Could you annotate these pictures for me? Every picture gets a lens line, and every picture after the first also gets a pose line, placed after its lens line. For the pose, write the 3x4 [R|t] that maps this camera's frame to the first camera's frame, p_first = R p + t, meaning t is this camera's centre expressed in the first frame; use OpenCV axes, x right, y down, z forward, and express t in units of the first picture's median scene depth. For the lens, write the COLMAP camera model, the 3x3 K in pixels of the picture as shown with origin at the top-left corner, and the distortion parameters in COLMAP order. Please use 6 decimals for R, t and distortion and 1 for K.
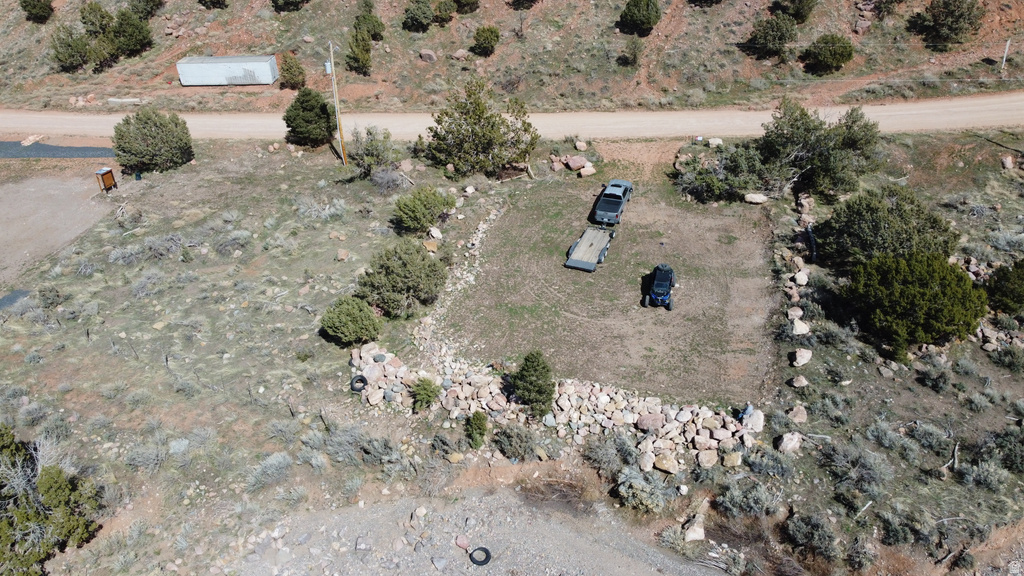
lens RADIAL K [[774.9, 0, 506.4], [0, 774.9, 280.3], [0, 0, 1]] dist [-0.001092, -0.008768]
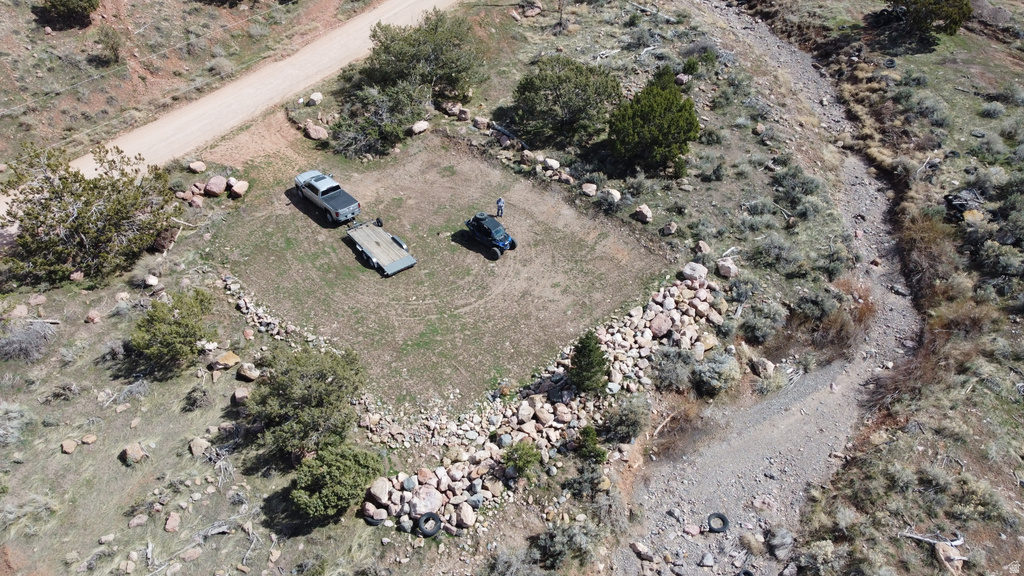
lens RADIAL K [[774.9, 0, 505.3], [0, 774.9, 285.6], [0, 0, 1]] dist [-0.001092, -0.008768]
pose [[0.499605, -0.541149, 0.676427, -0.466428], [0.477673, 0.823518, 0.306017, -0.220328], [-0.722650, 0.170223, 0.669926, 0.345657]]
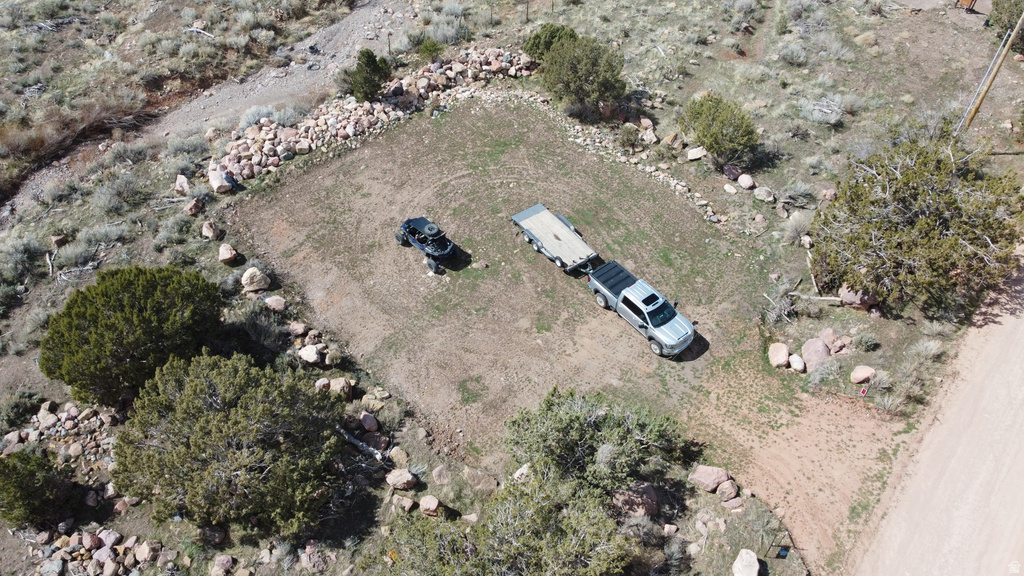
lens RADIAL K [[774.9, 0, 508.4], [0, 774.9, 286.2], [0, 0, 1]] dist [-0.001092, -0.008768]
pose [[-0.544657, 0.633274, -0.549830, 0.616849], [-0.457571, 0.325039, 0.827634, -0.671721], [0.702835, 0.702363, 0.112733, 0.986251]]
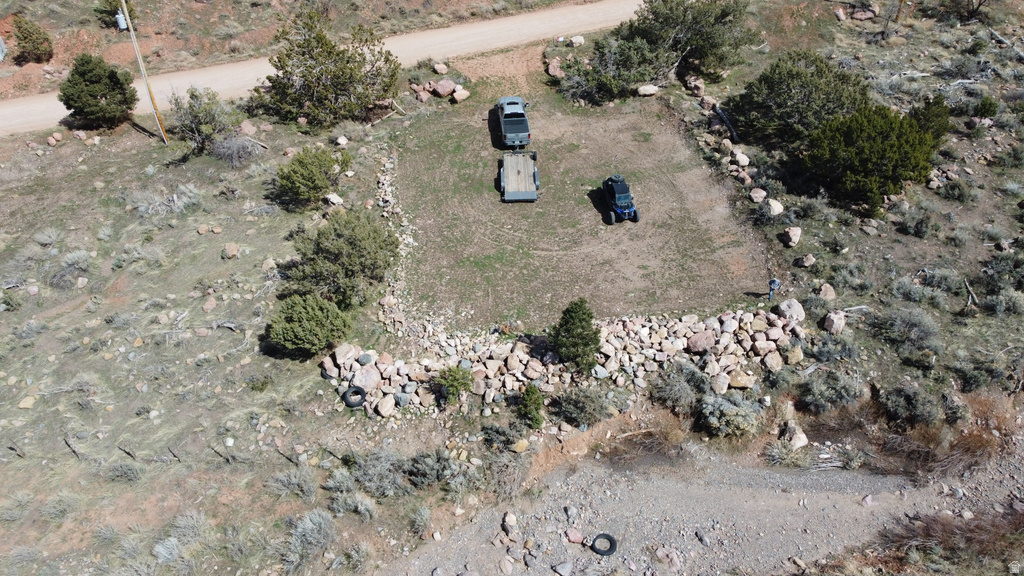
lens RADIAL K [[774.9, 0, 505.4], [0, 774.9, 282.7], [0, 0, 1]] dist [-0.001092, -0.008768]
pose [[0.916720, -0.253183, 0.309068, -0.230430], [0.224214, 0.966291, 0.126532, -0.042084], [-0.330685, -0.046697, 0.942585, 0.166073]]
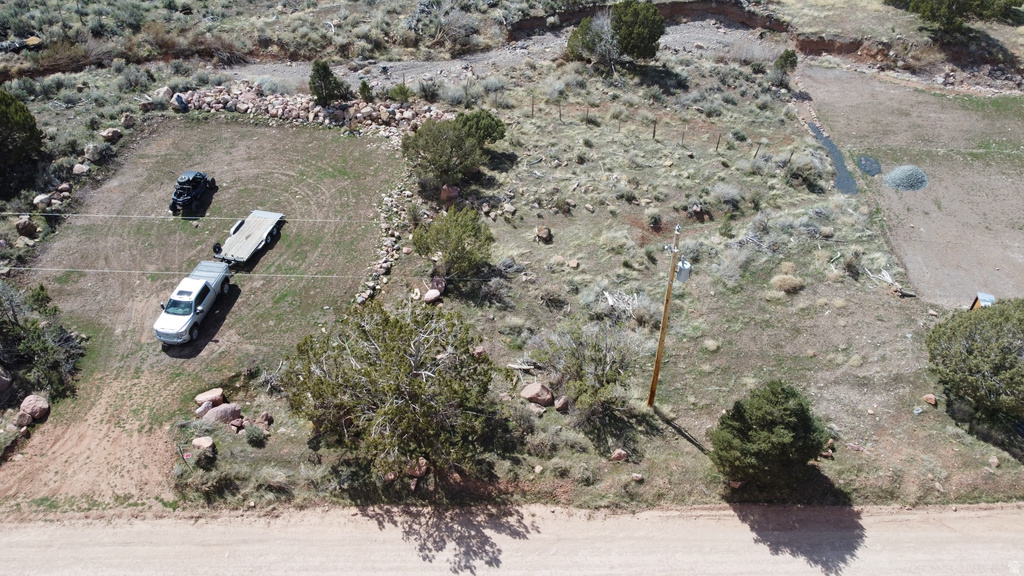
lens RADIAL K [[774.9, 0, 507.7], [0, 774.9, 284.3], [0, 0, 1]] dist [-0.001092, -0.008768]
pose [[-0.986340, 0.117402, -0.115541, -0.073063], [-0.080338, 0.269485, 0.959648, -0.940313], [0.143801, 0.955821, -0.256372, 1.410320]]
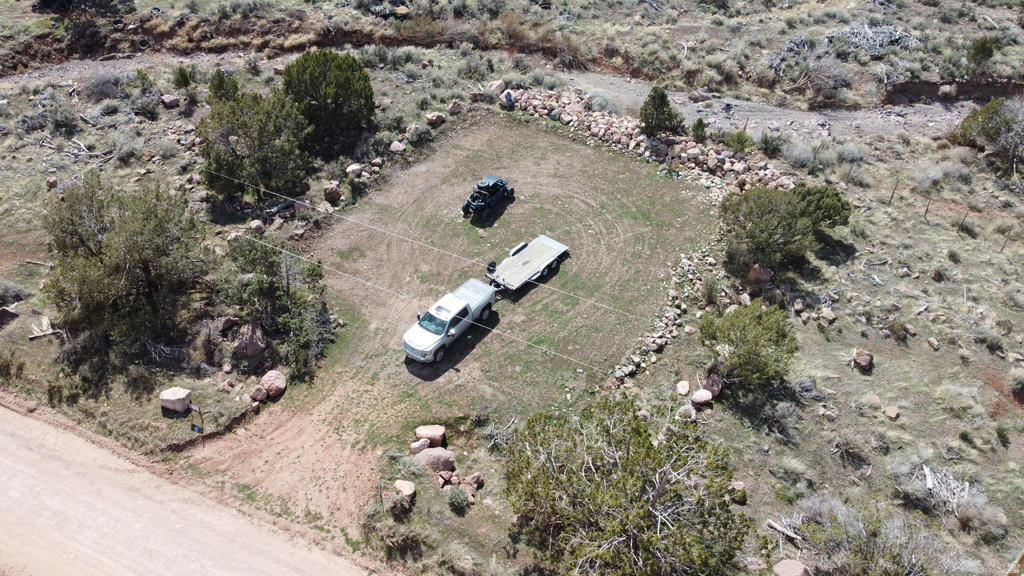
lens RADIAL K [[774.9, 0, 507.7], [0, 774.9, 284.8], [0, 0, 1]] dist [-0.001092, -0.008768]
pose [[-0.955535, -0.178222, 0.234923, -0.066490], [0.177571, 0.288258, 0.940944, -0.843378], [-0.235416, 0.940821, -0.243794, 1.310206]]
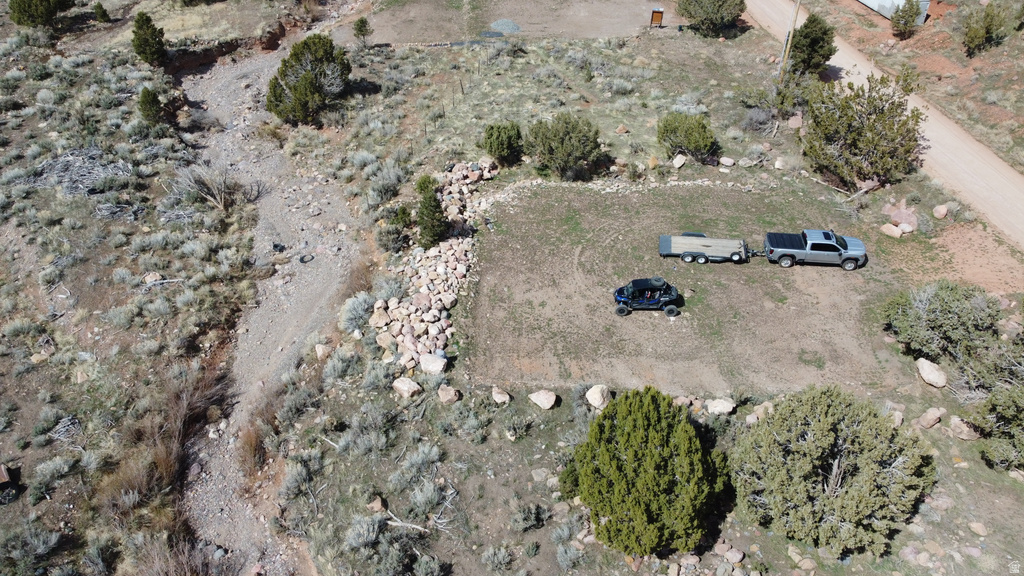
lens RADIAL K [[774.9, 0, 507.7], [0, 774.9, 283.9], [0, 0, 1]] dist [-0.001092, -0.008768]
pose [[0.225631, 0.613512, -0.756765, 0.801748], [-0.538920, 0.725720, 0.427663, -0.287318], [0.811576, 0.311342, 0.494379, 0.431649]]
